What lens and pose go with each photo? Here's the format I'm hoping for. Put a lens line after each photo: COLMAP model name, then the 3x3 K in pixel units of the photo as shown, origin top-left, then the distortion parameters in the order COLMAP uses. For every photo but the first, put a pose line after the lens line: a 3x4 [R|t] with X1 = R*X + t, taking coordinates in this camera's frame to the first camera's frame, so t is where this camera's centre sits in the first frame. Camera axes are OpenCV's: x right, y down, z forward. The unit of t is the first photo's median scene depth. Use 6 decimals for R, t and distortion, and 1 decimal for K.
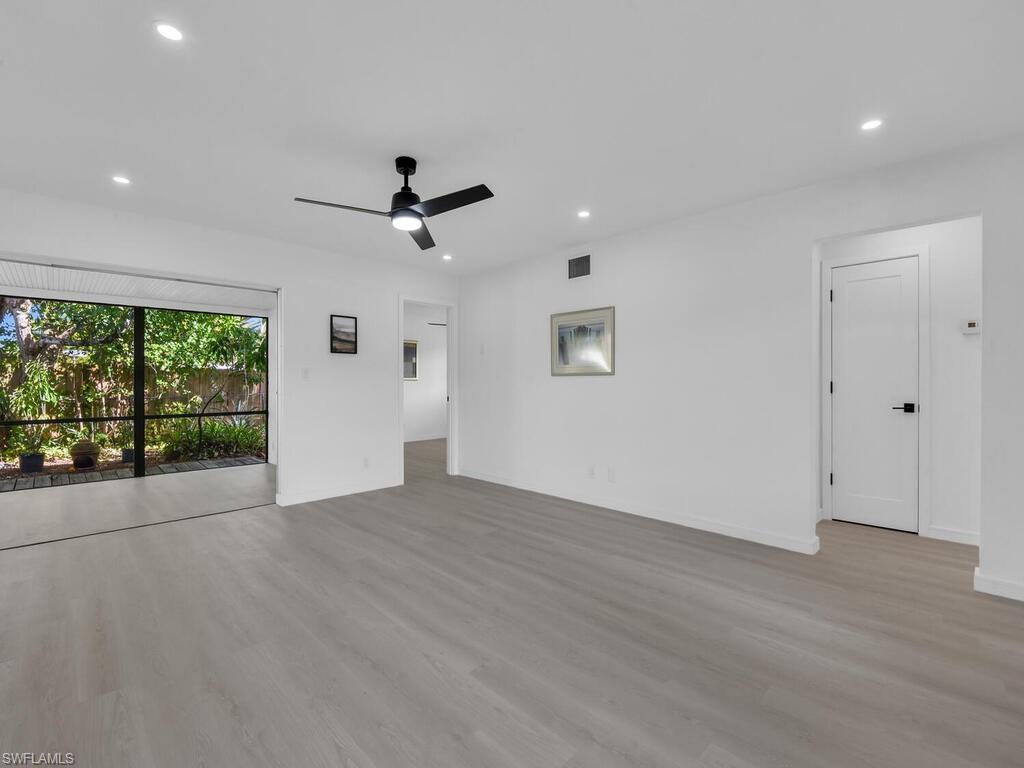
lens RADIAL K [[463.6, 0, 515.8], [0, 463.6, 378.3], [0, 0, 1]] dist [-0.023224, -0.000647]
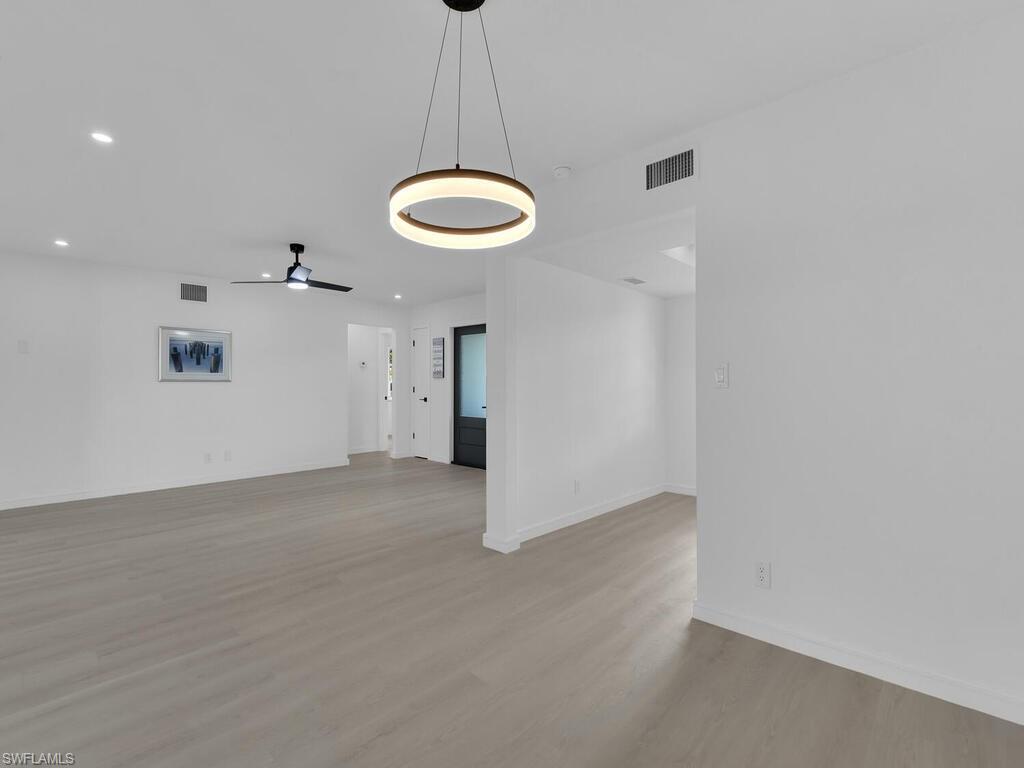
lens RADIAL K [[473.1, 0, 531.9], [0, 473.1, 384.4], [0, 0, 1]] dist [-0.025014, -0.000321]
pose [[-0.053536, 0.003261, 0.998561, -1.521301], [-0.002447, 0.999991, -0.003397, 0.003202], [-0.998563, -0.002626, -0.053528, 0.238485]]
